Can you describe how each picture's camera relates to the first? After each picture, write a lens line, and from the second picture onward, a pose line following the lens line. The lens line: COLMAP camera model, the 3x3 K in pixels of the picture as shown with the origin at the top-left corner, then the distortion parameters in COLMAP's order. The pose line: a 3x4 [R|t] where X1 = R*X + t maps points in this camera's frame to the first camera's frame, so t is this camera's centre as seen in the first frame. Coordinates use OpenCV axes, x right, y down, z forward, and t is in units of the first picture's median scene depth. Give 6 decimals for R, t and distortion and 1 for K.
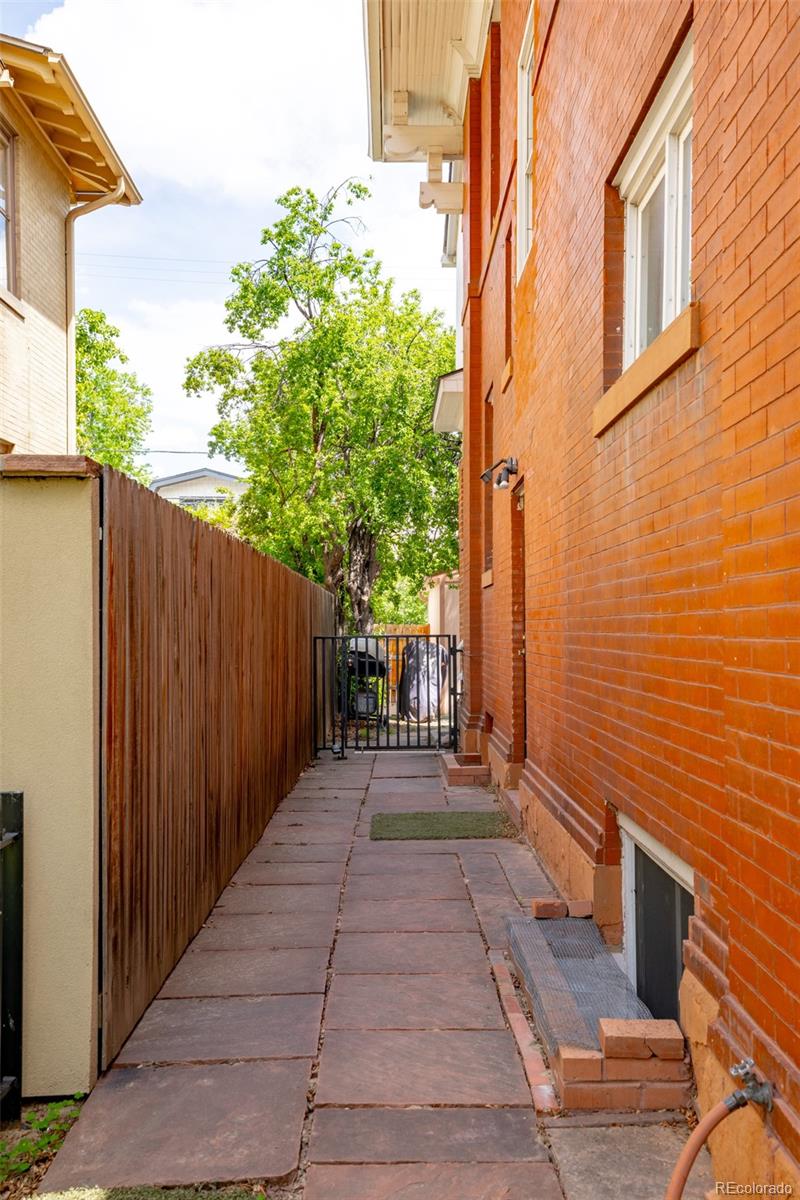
lens RADIAL K [[1203.2, 0, 400.6], [0, 1203.2, 602.8], [0, 0, 1]] dist [0.000131, 0.000000]
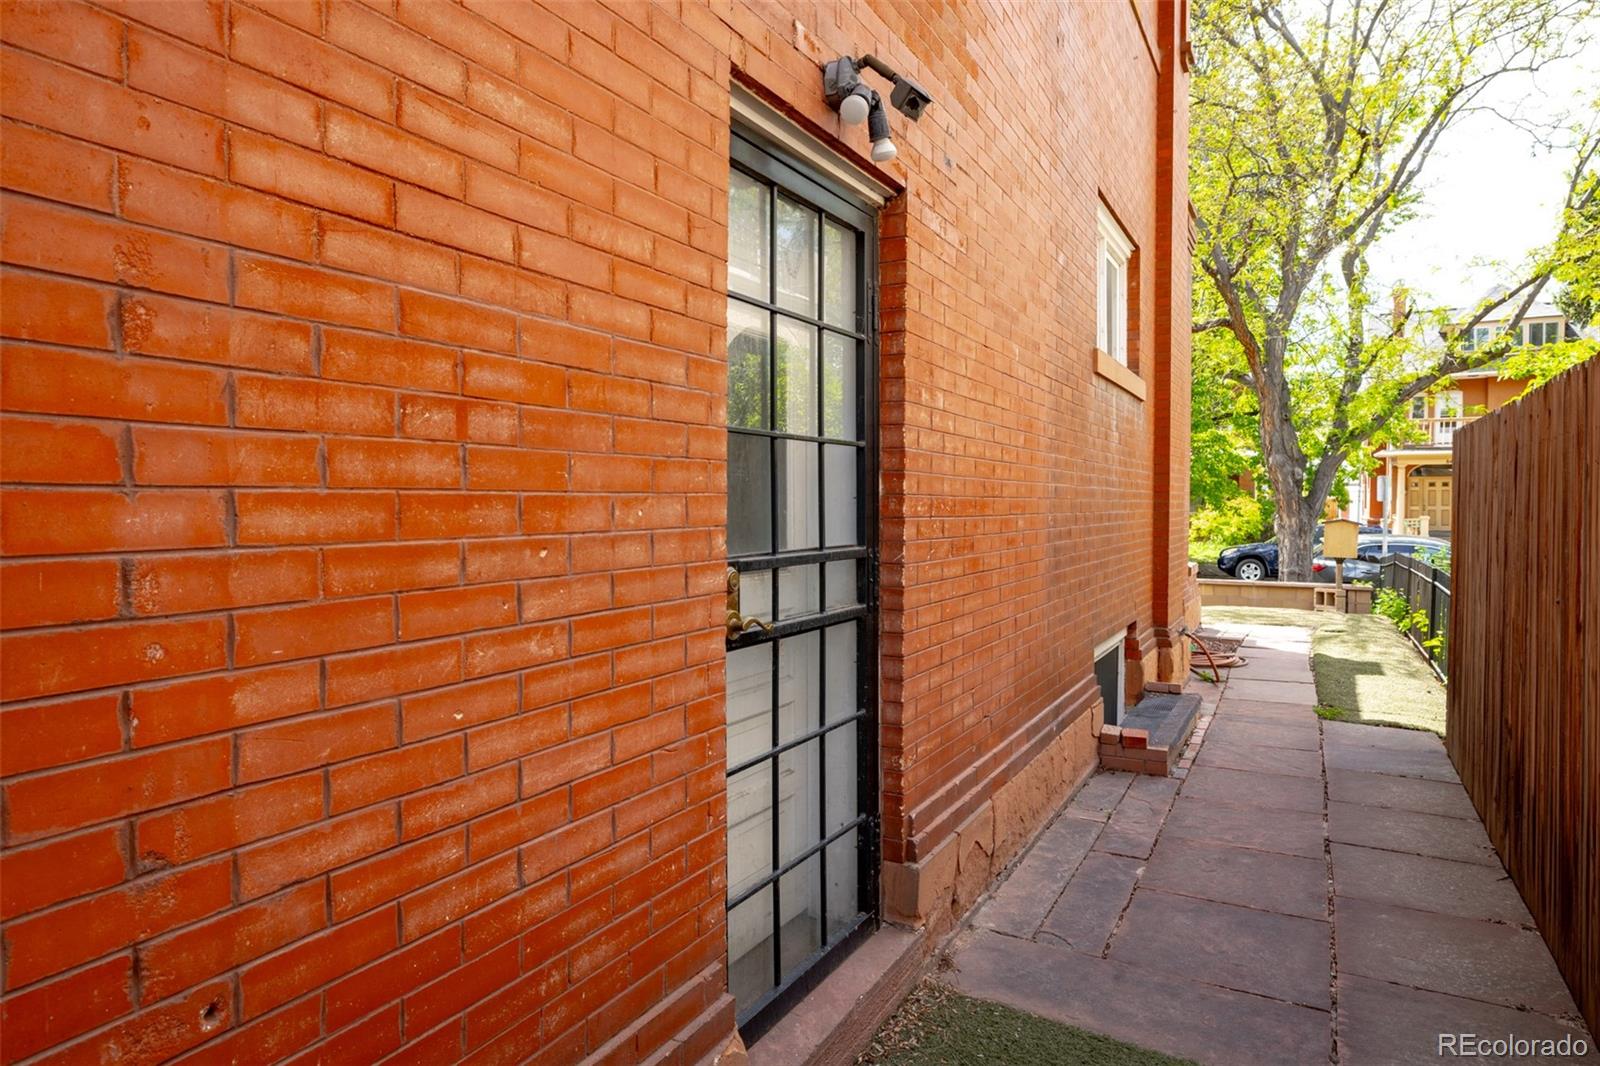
lens RADIAL K [[943.0, 0, 796.9], [0, 943.0, 529.2], [0, 0, 1]] dist [0.005292, 0.001288]
pose [[-0.874386, -0.009154, 0.485145, -0.049812], [-0.005315, 0.999943, 0.009289, 0.022816], [-0.485202, 0.005543, -0.874384, 2.038762]]
